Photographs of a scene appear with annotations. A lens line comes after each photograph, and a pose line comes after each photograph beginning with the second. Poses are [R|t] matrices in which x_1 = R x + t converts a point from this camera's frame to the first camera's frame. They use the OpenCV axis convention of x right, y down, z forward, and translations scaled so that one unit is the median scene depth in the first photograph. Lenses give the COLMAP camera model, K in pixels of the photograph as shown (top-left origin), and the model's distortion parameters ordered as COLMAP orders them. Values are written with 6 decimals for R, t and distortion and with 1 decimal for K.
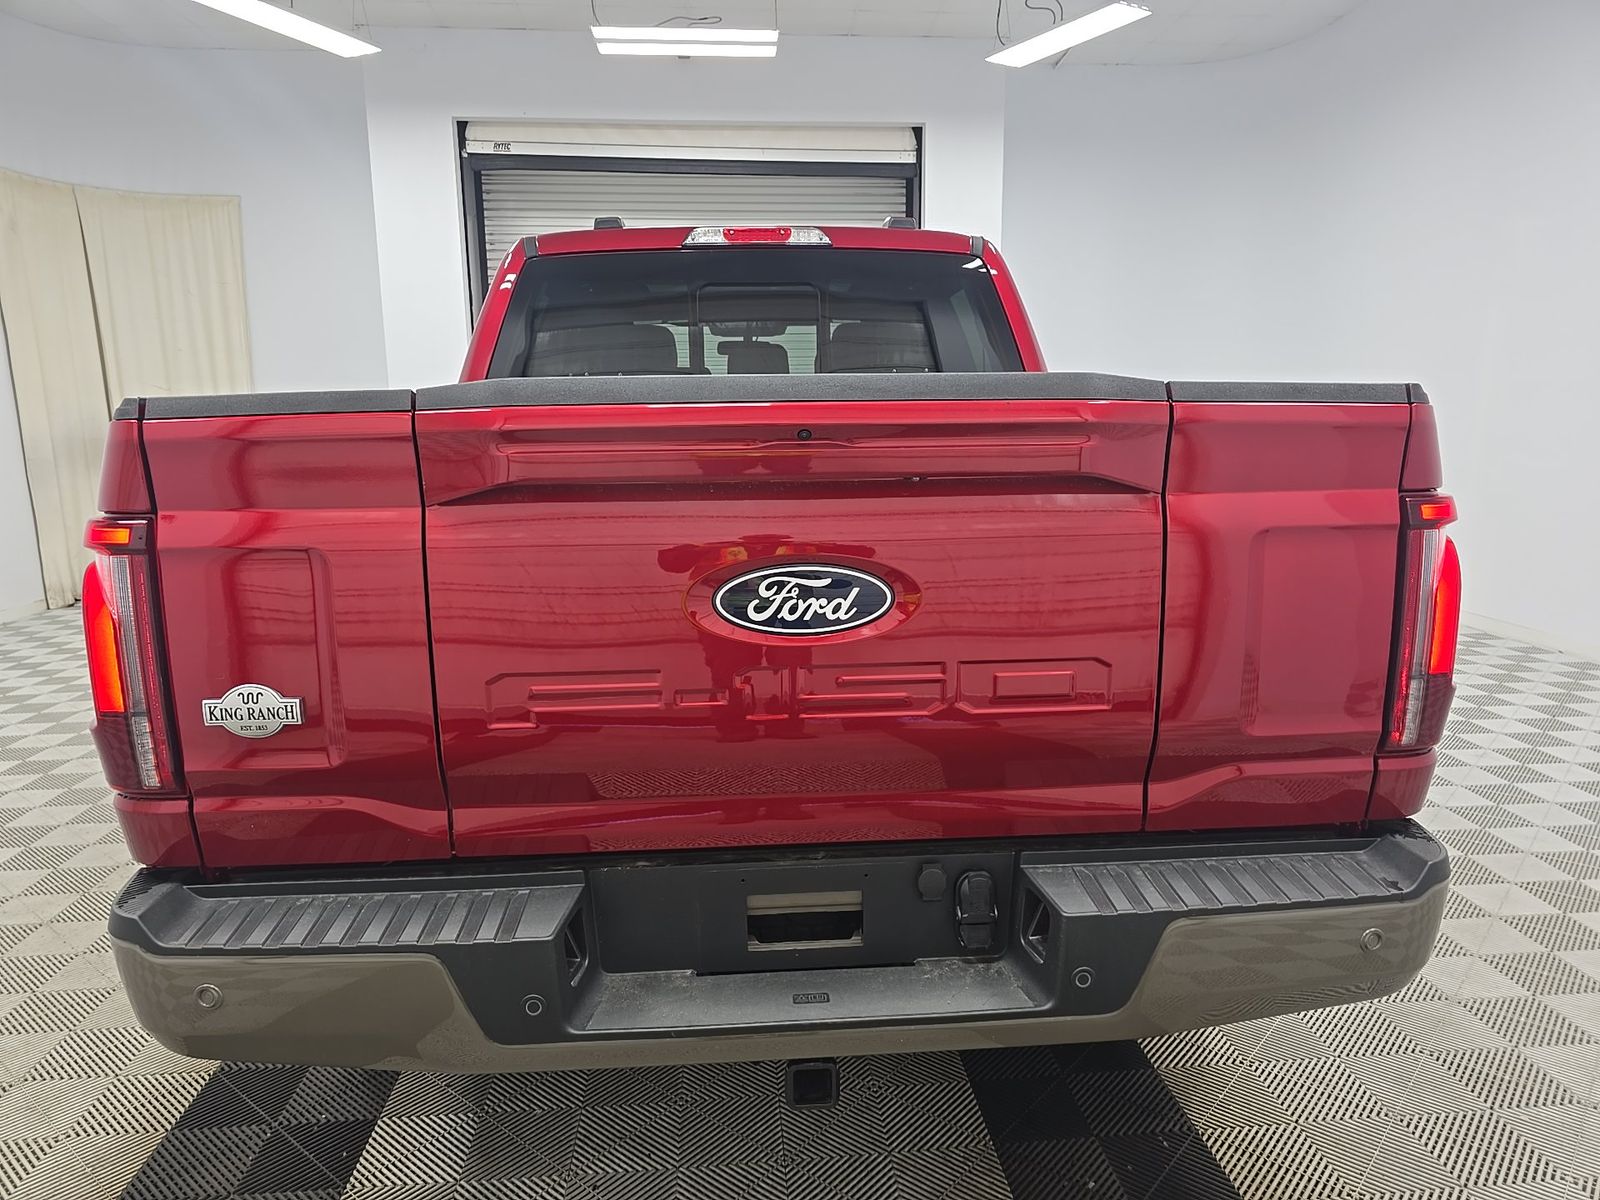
lens RADIAL K [[1082.9, 0, 809.4], [0, 1082.9, 600.4], [0, 0, 1]] dist [0.064521, -0.050932]
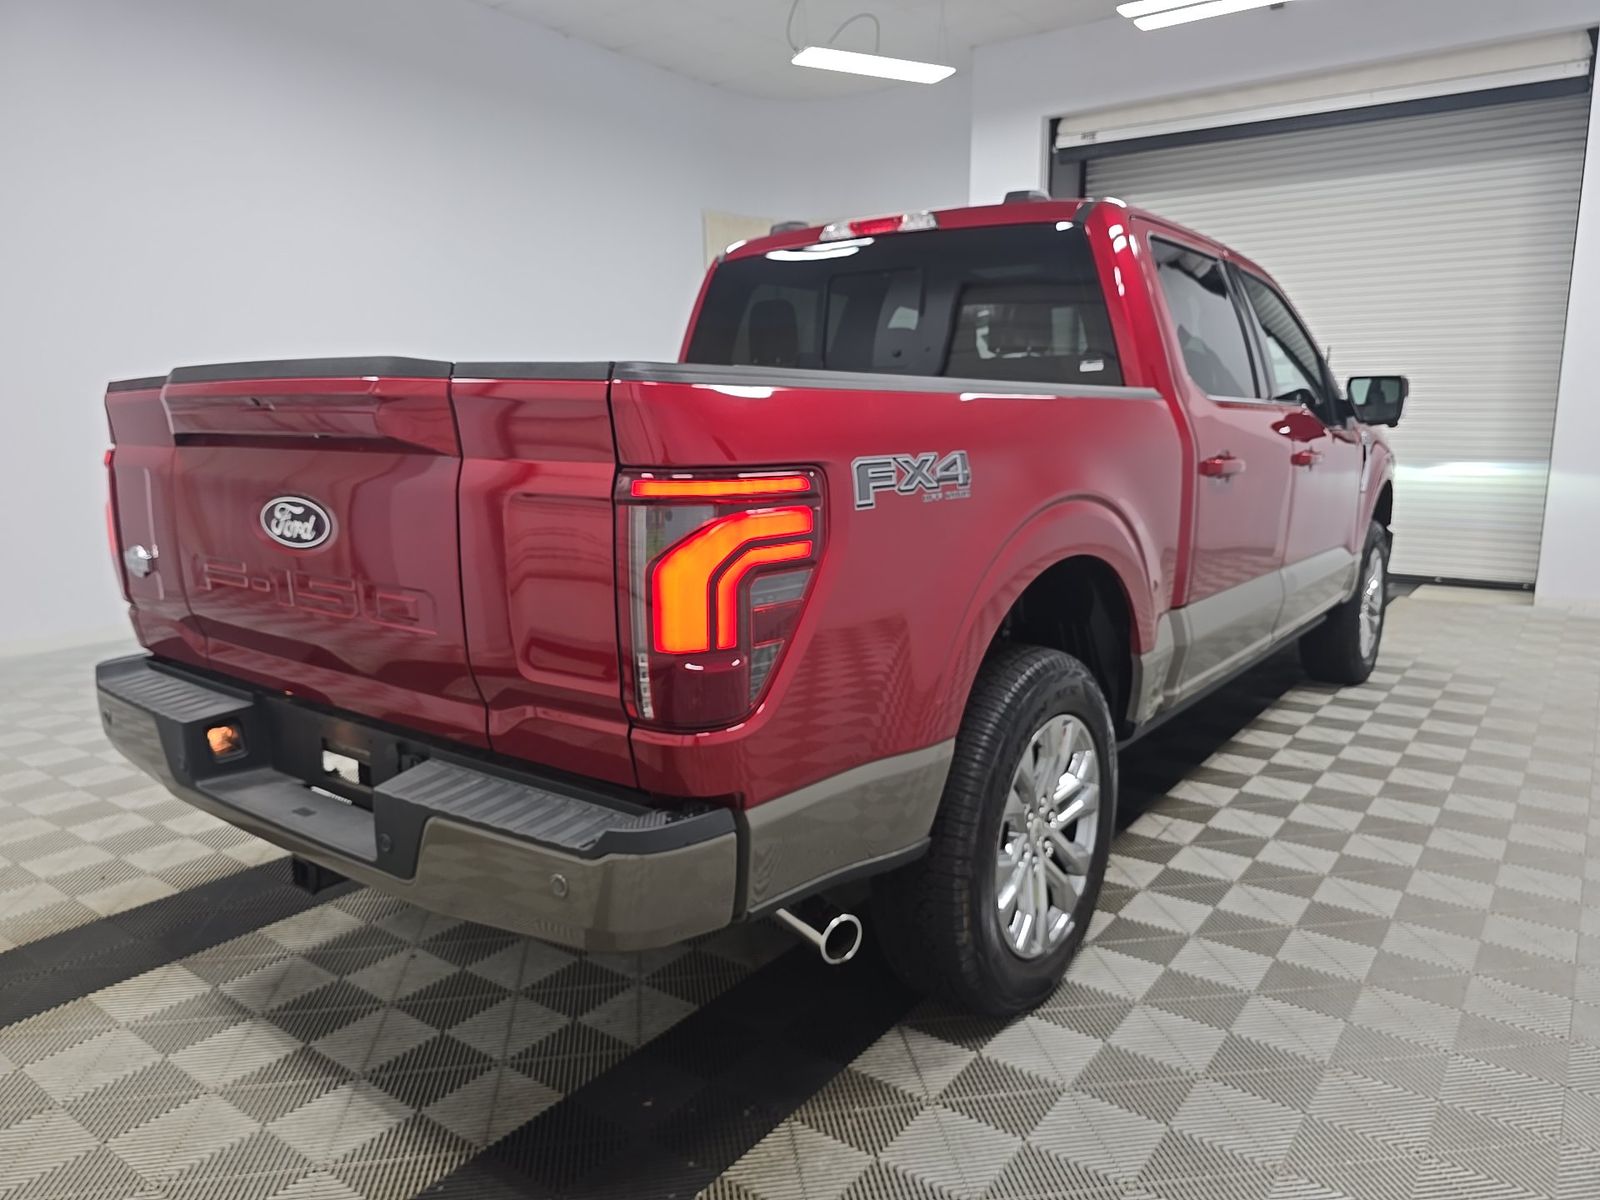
lens RADIAL K [[1082.9, 0, 809.4], [0, 1082.9, 600.4], [0, 0, 1]] dist [0.064521, -0.050932]
pose [[0.757209, 0.127258, -0.640656, 0.625726], [-0.118739, 0.991313, 0.056571, -0.026187], [0.642289, 0.033235, 0.765742, 0.158025]]
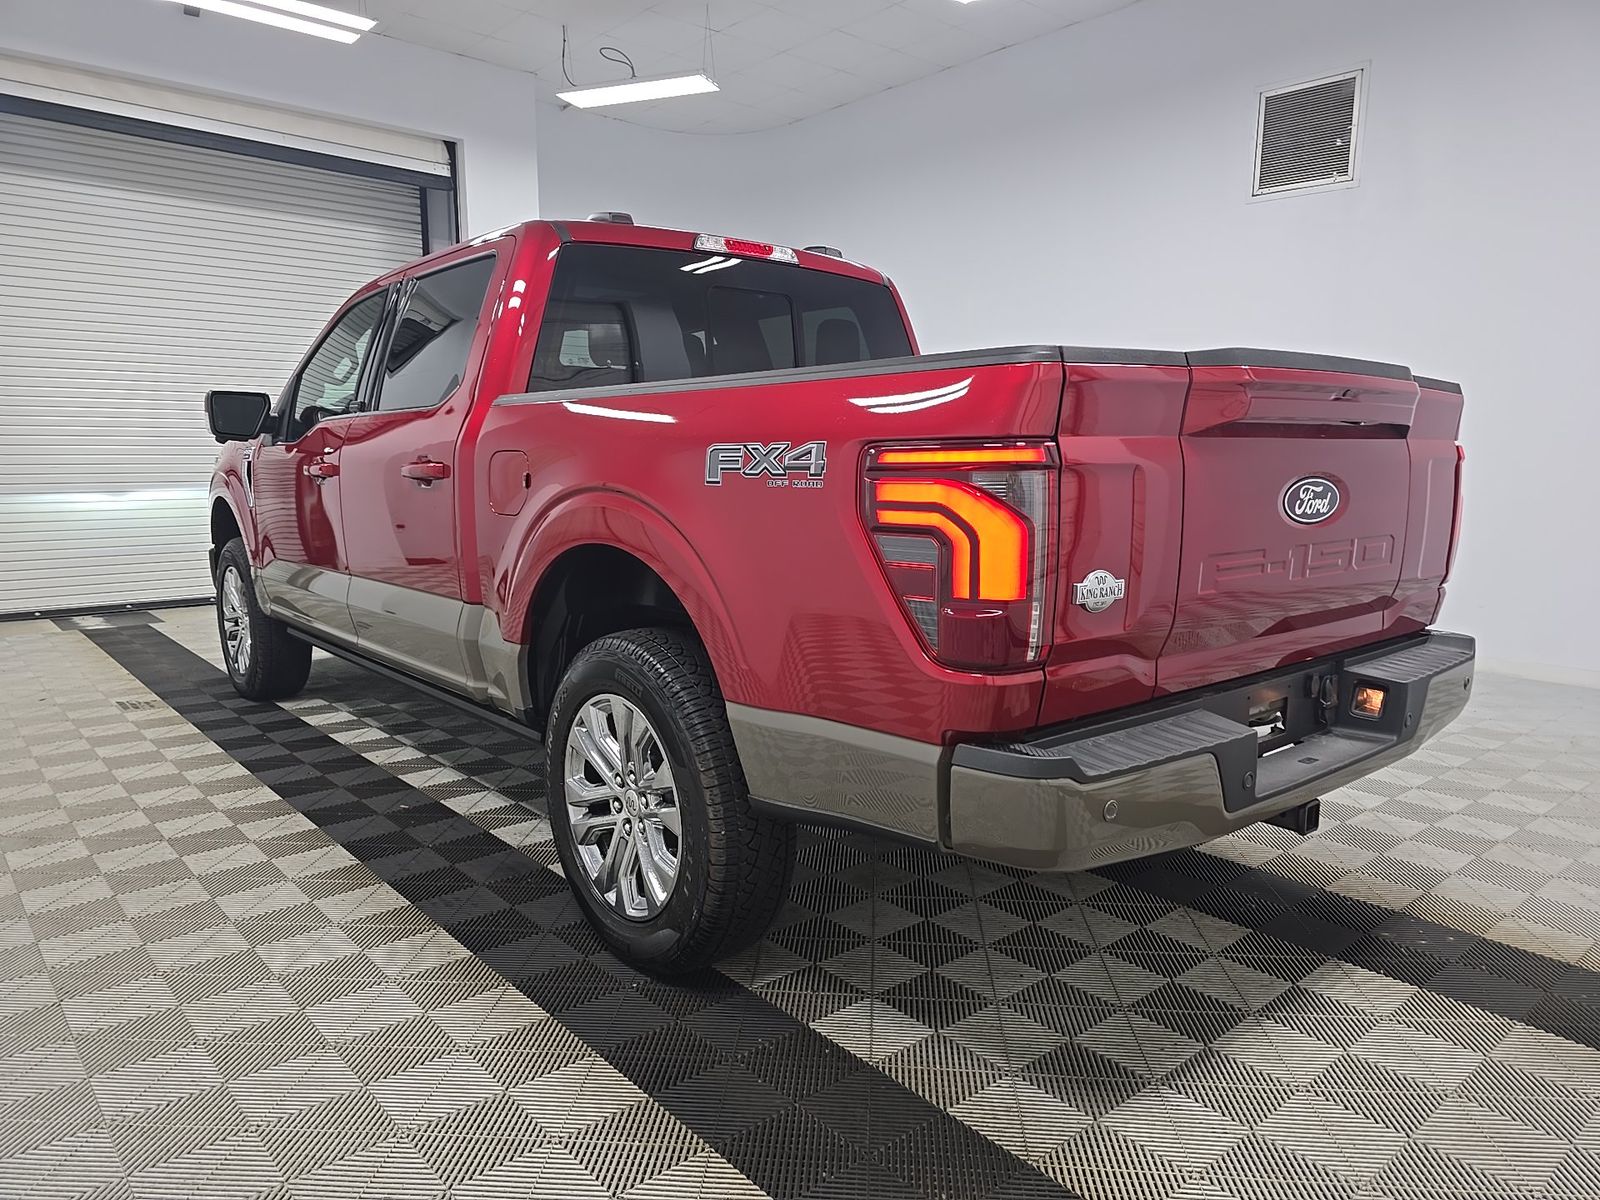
lens RADIAL K [[1082.9, 0, 809.4], [0, 1082.9, 600.4], [0, 0, 1]] dist [0.064521, -0.050932]
pose [[0.802810, -0.067783, 0.592370, -0.688687], [0.086736, 0.996225, -0.003554, 0.038602], [-0.589893, 0.054233, 0.805658, 0.070632]]
